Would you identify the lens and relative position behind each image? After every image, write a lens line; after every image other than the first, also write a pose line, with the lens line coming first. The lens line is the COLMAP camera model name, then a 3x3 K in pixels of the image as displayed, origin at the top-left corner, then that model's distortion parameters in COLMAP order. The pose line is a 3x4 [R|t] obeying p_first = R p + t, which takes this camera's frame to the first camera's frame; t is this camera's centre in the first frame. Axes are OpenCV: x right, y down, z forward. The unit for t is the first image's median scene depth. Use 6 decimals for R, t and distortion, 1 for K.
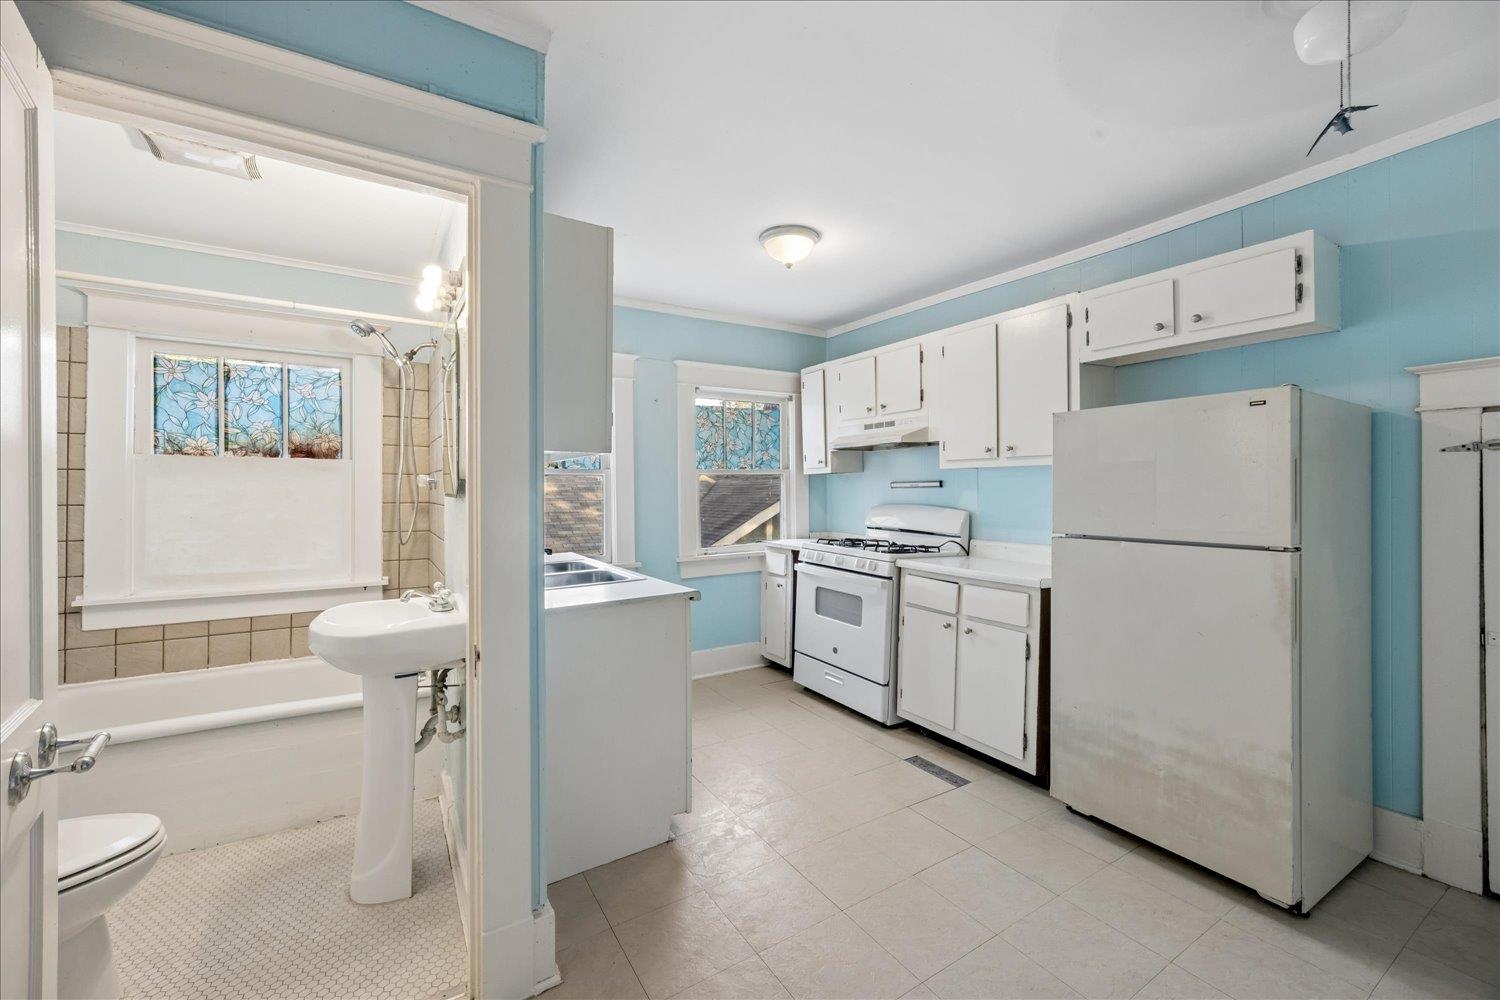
lens RADIAL K [[586.7, 0, 741.1], [0, 586.7, 488.1], [0, 0, 1]] dist [-0.000342, 0.000156]
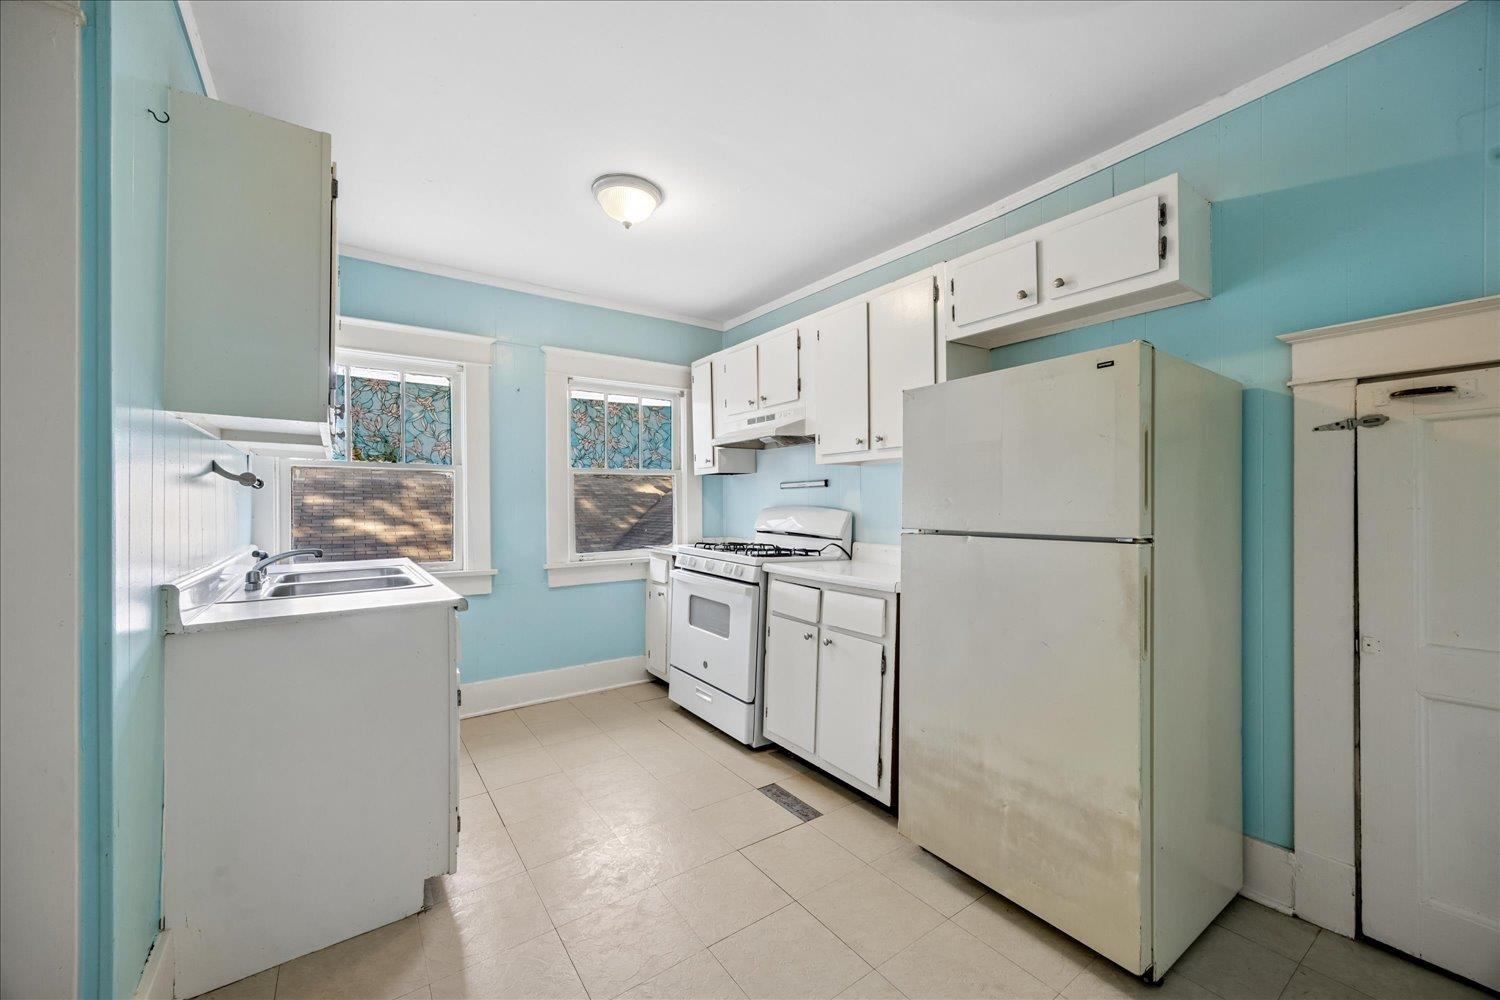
lens RADIAL K [[565.0, 0, 748.4], [0, 565.0, 502.8], [0, 0, 1]] dist [0.000139, -0.000091]
pose [[0.997480, 0.002838, 0.070897, 0.289885], [-0.002828, 0.999996, -0.000243, 0.046394], [-0.070897, 0.000042, 0.997484, 0.217270]]
